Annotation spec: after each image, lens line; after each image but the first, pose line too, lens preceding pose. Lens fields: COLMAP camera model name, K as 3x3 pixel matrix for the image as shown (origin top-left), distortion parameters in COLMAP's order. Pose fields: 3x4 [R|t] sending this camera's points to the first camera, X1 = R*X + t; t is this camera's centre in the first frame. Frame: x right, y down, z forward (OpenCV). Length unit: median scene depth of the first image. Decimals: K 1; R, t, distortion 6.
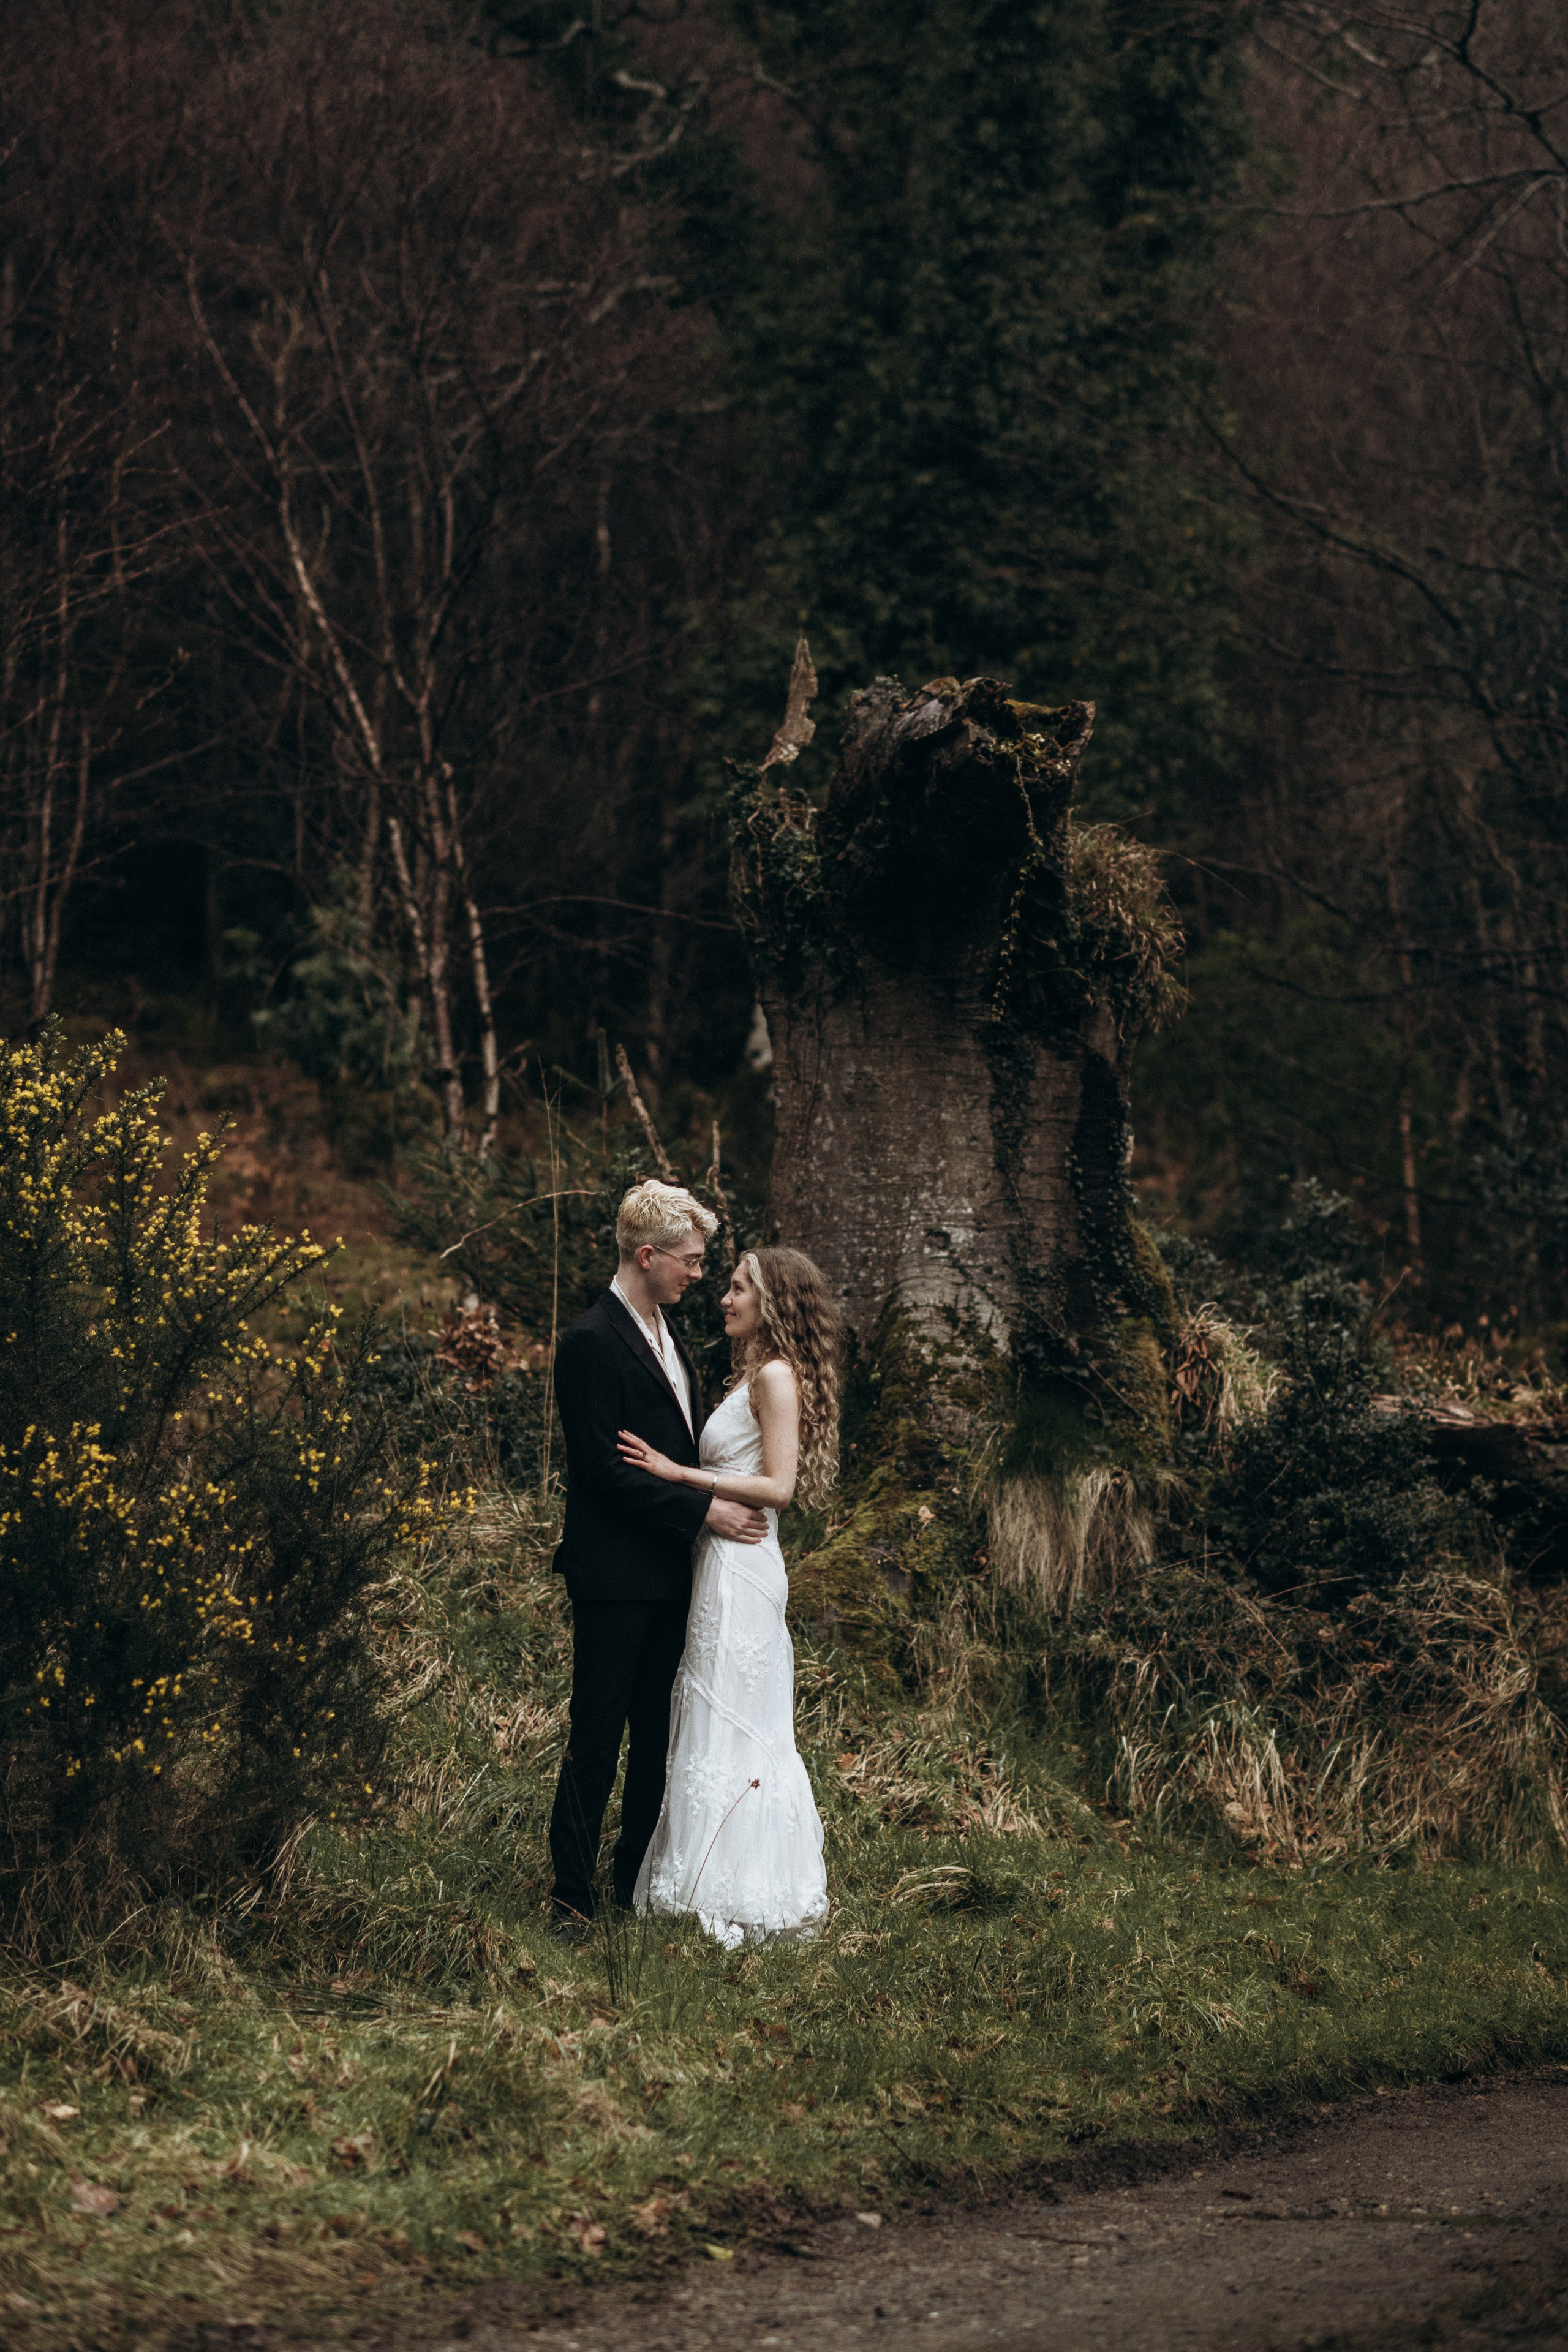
lens RADIAL K [[5239.1, 0, 782.0], [0, 5239.1, 1127.3], [0, 0, 1]] dist [0.234642, -1.694591]
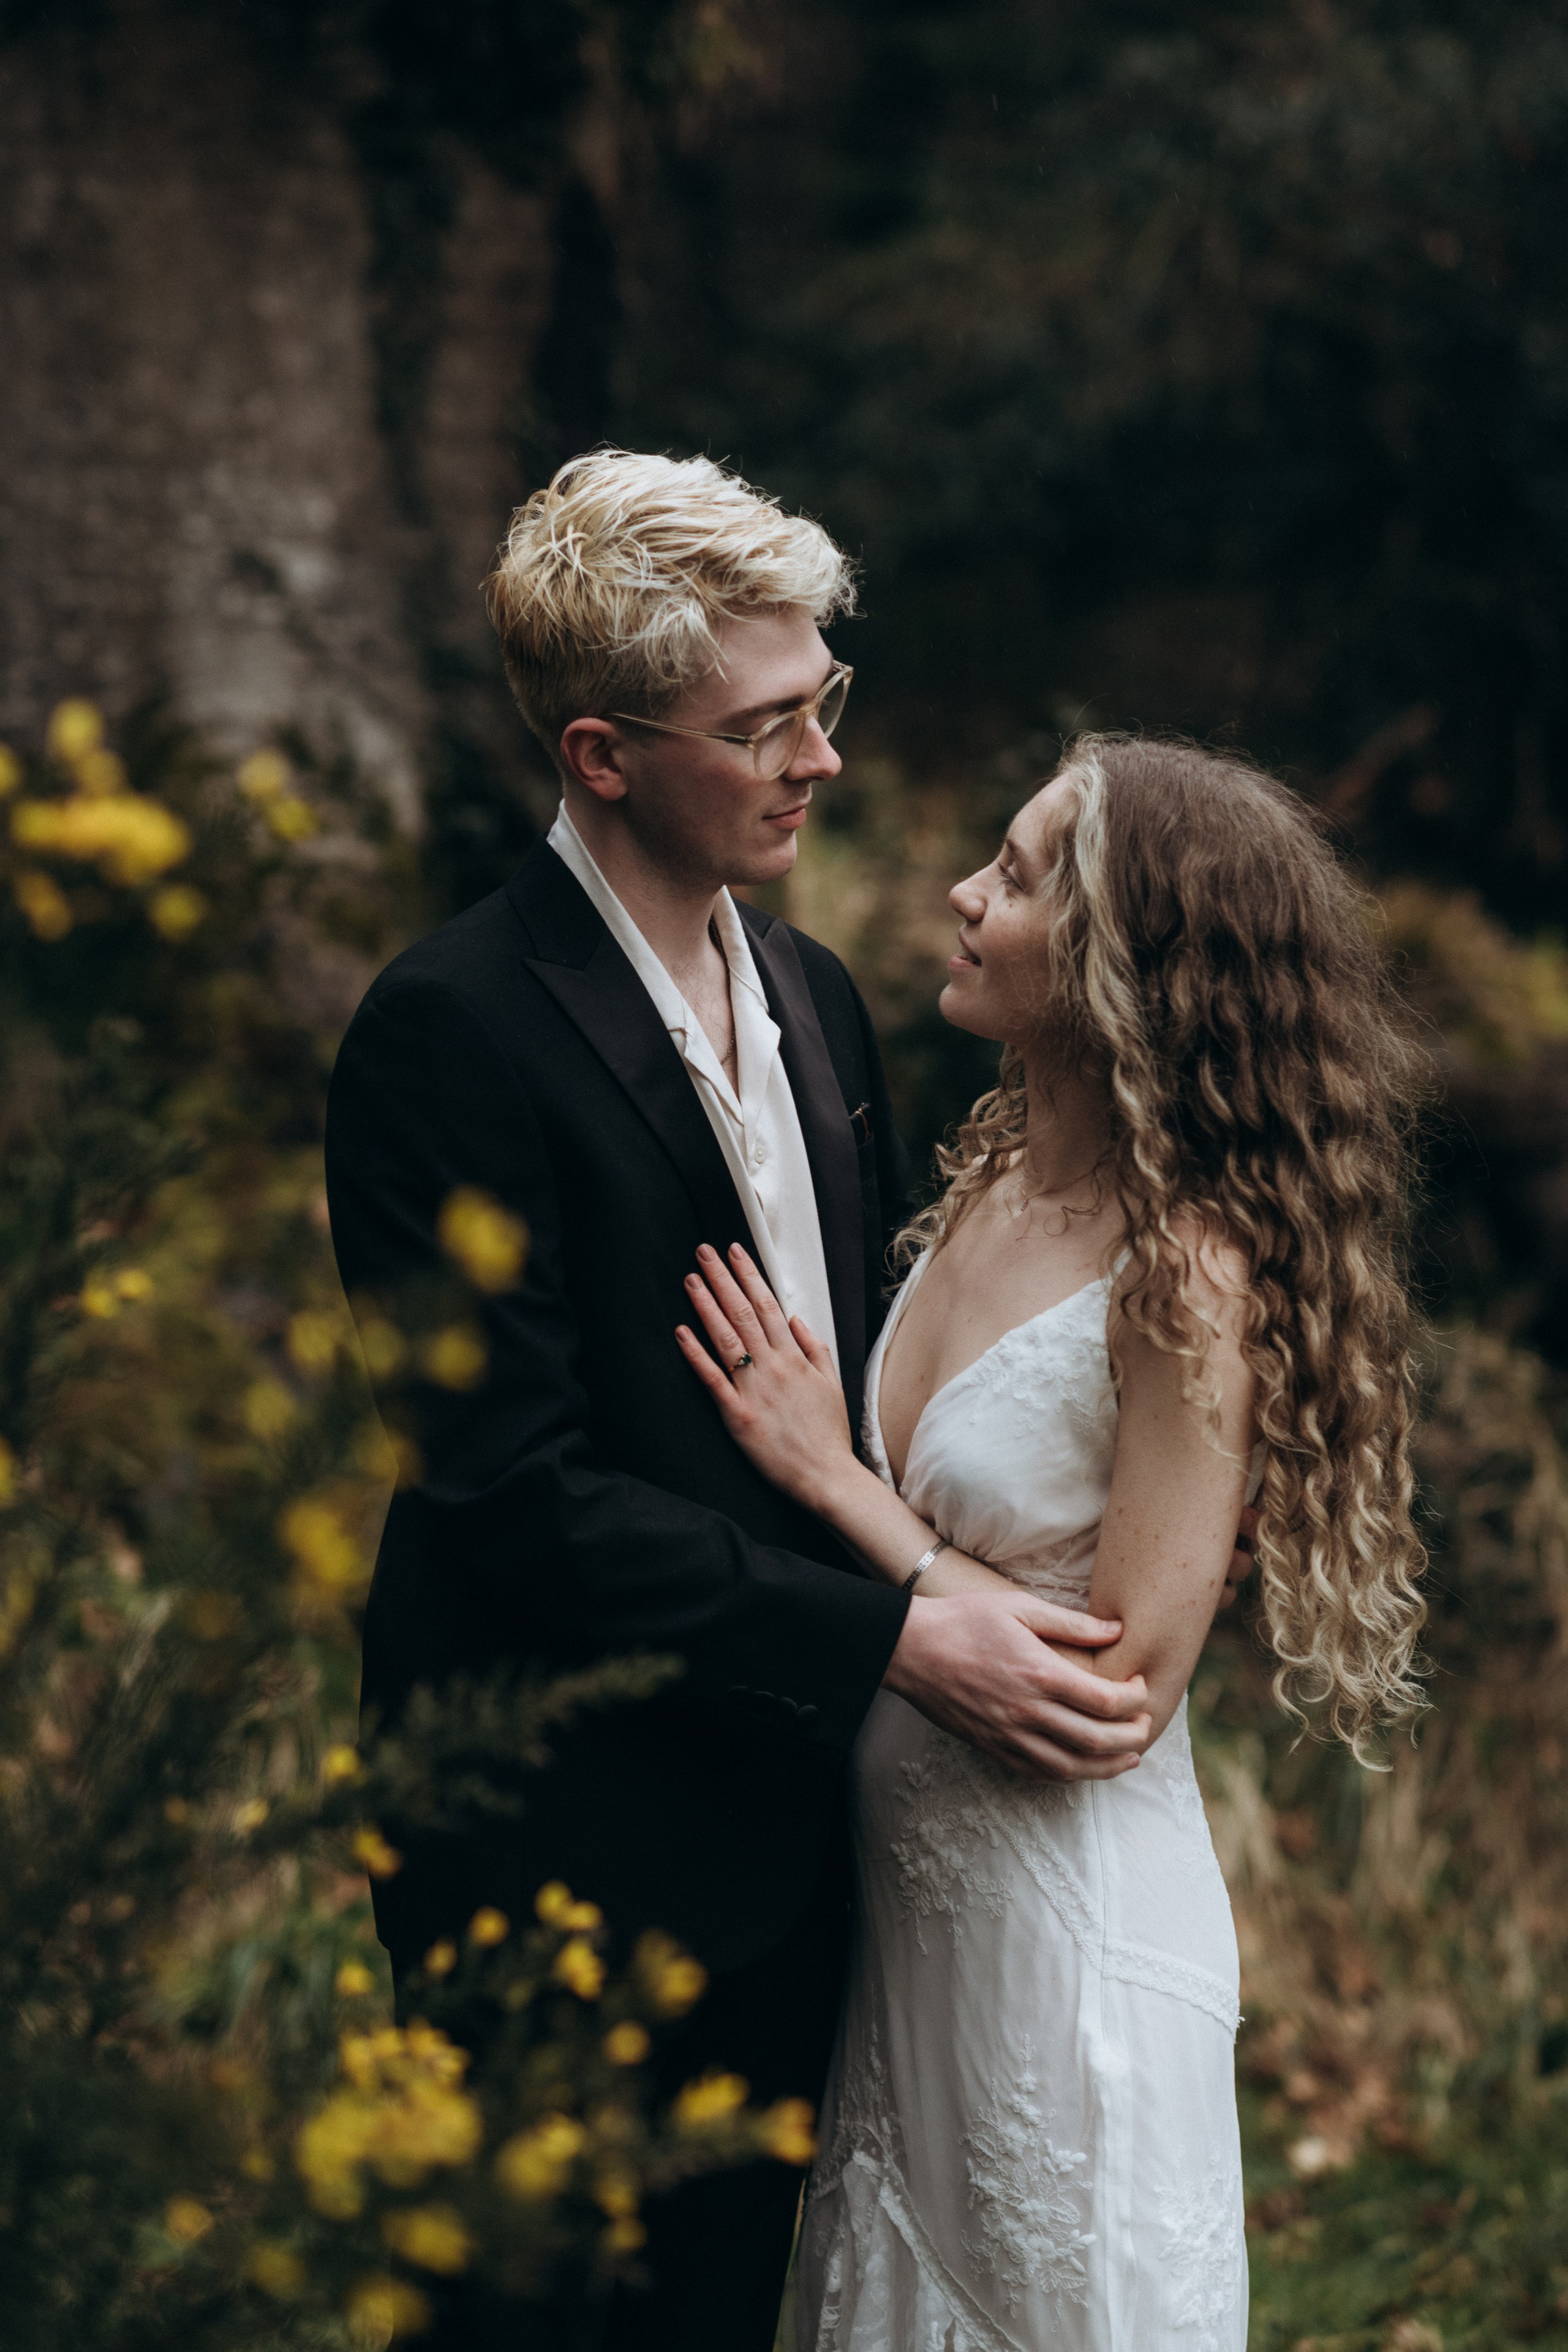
lens RADIAL K [[5239.1, 0, 782.0], [0, 5239.1, 1127.3], [0, 0, 1]] dist [0.234642, -1.694591]
pose [[0.943025, -0.011734, 0.332516, -0.085307], [-0.033639, 0.990895, 0.130367, 0.008096], [-0.331018, -0.134125, 0.934044, 0.583299]]
